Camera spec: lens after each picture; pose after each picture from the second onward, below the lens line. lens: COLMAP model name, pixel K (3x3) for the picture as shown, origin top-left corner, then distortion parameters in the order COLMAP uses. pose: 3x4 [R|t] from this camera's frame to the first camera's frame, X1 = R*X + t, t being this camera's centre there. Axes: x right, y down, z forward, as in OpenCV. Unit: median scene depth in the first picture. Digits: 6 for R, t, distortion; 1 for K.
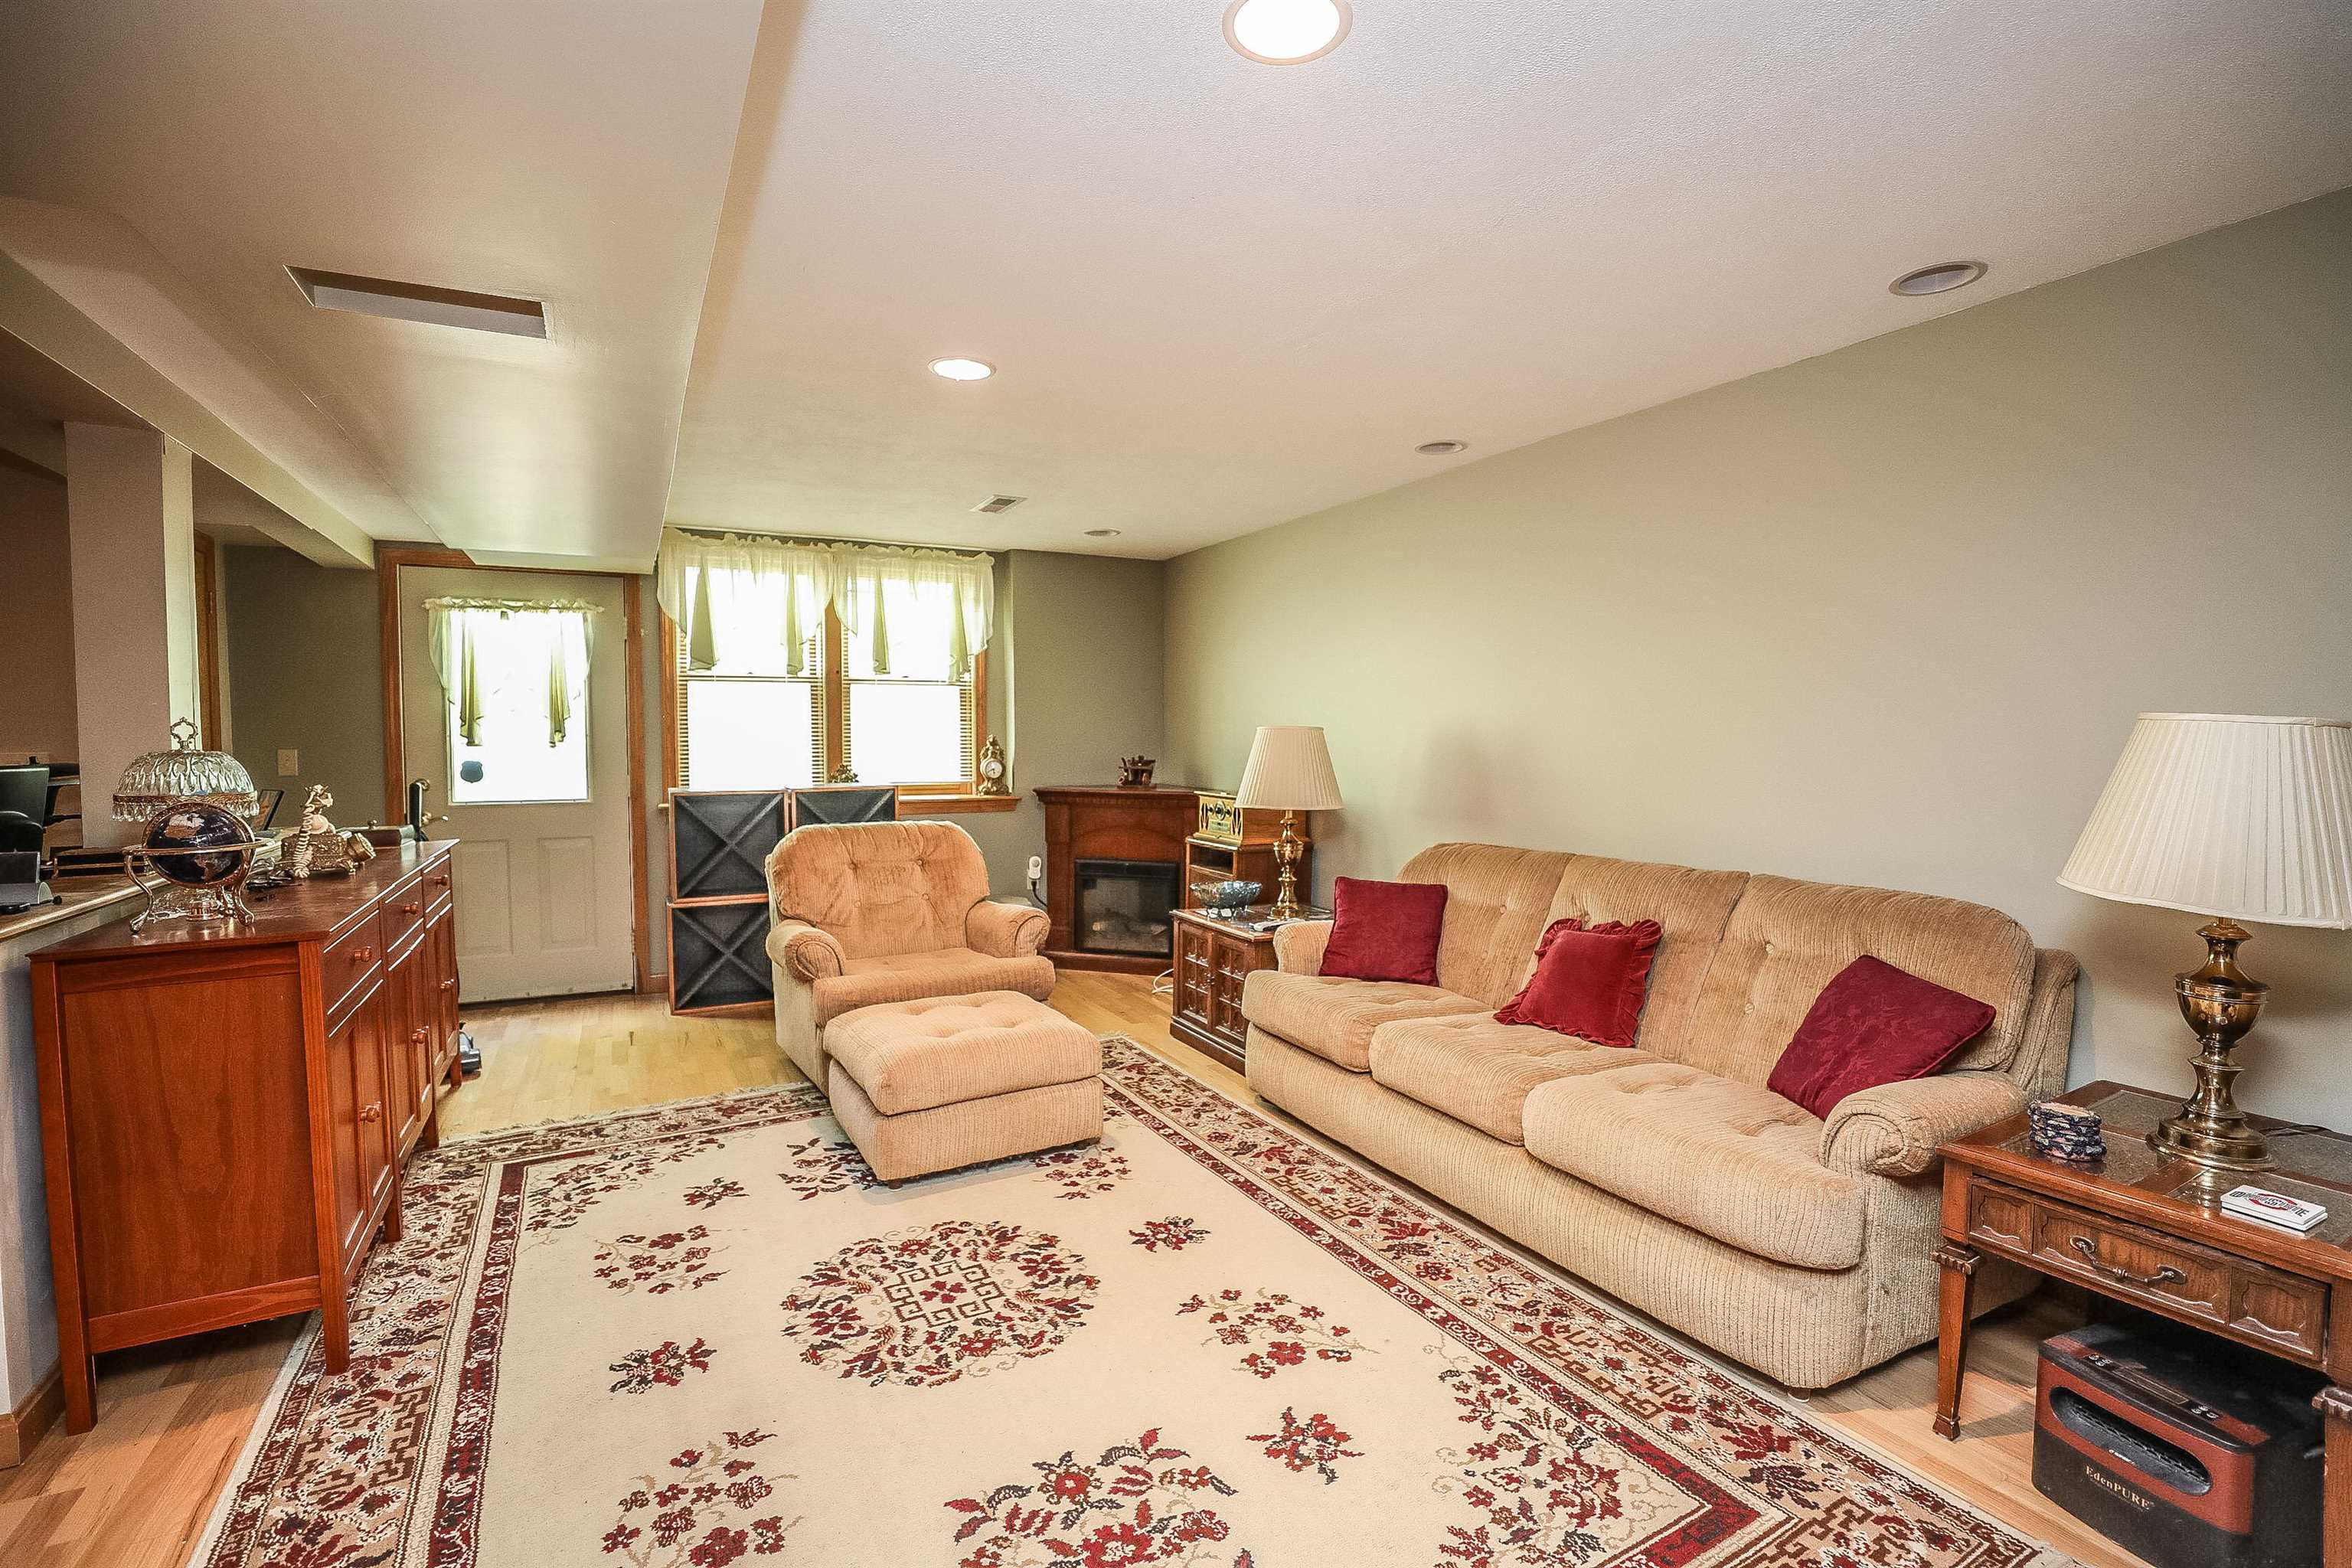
lens RADIAL K [[1069.6, 0, 1183.5], [0, 1069.6, 785.1], [0, 0, 1]] dist [-0.037438, 0.008012]
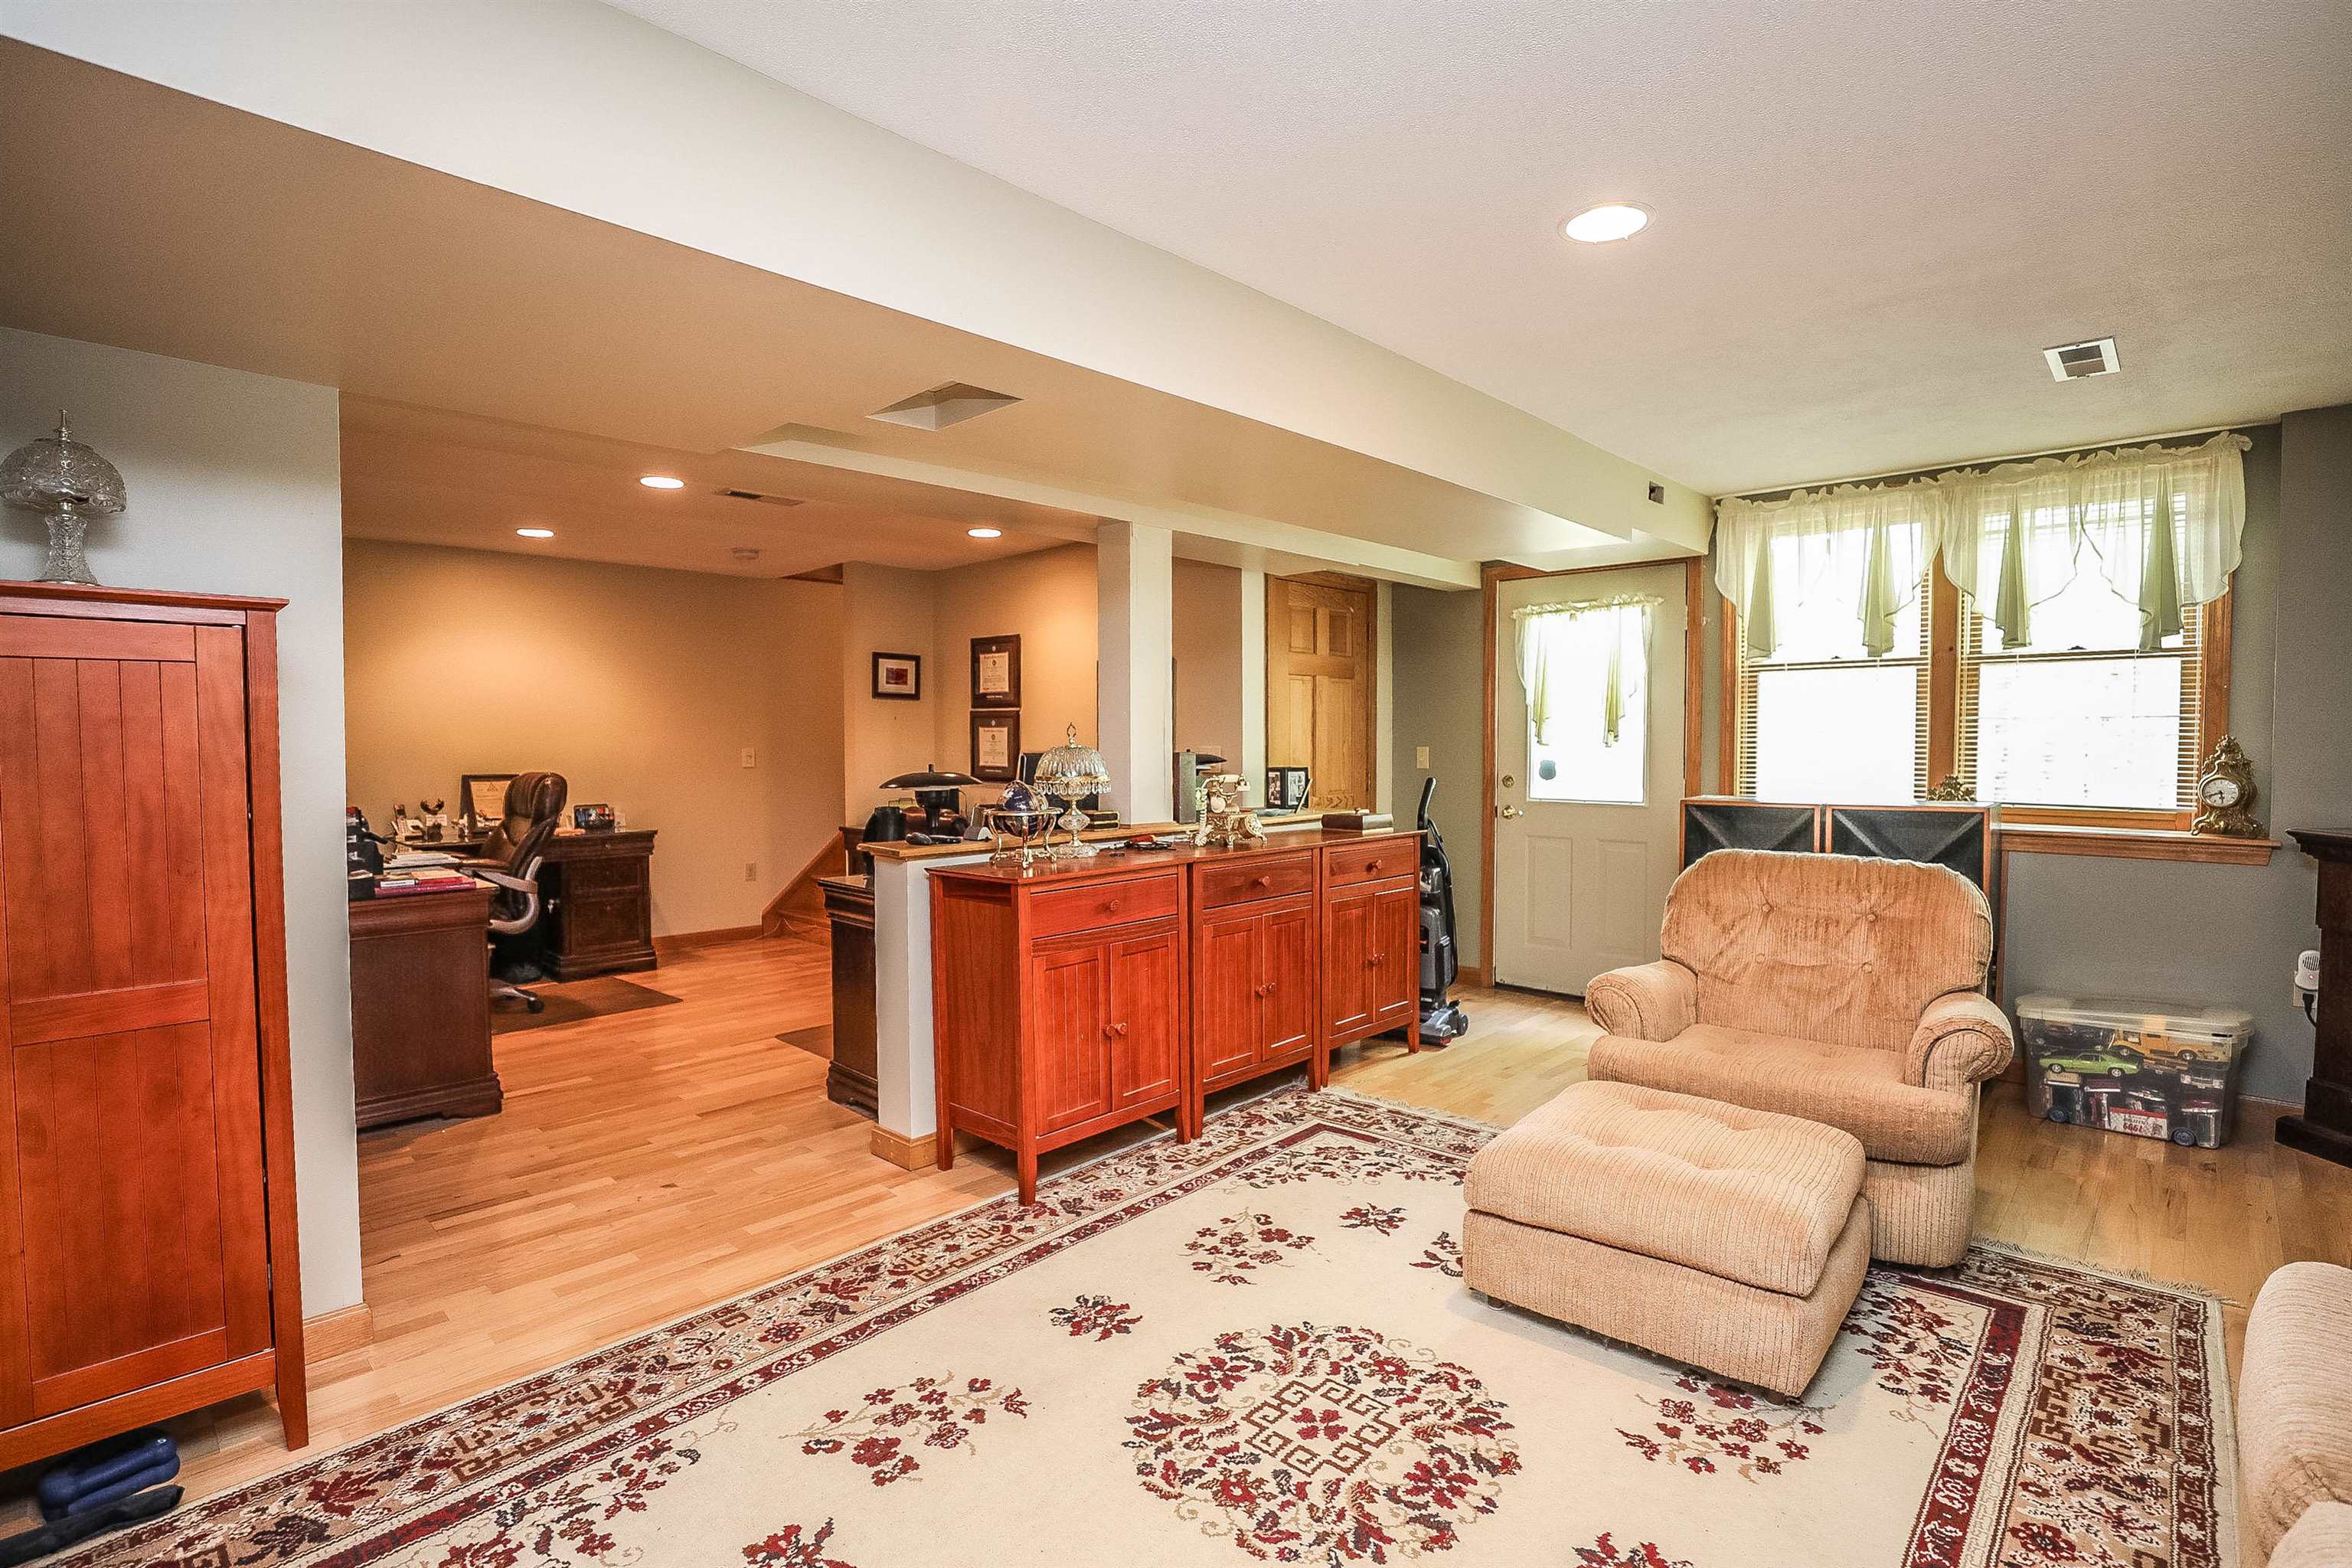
lens RADIAL K [[1111.0, 0, 1175.4], [0, 1111.0, 776.4], [0, 0, 1]] dist [-0.032215, 0.003260]
pose [[0.315576, 0.032895, -0.948330, 0.396246], [-0.043292, 0.998857, 0.020241, -0.020056], [0.947912, 0.034668, 0.316640, 0.472315]]
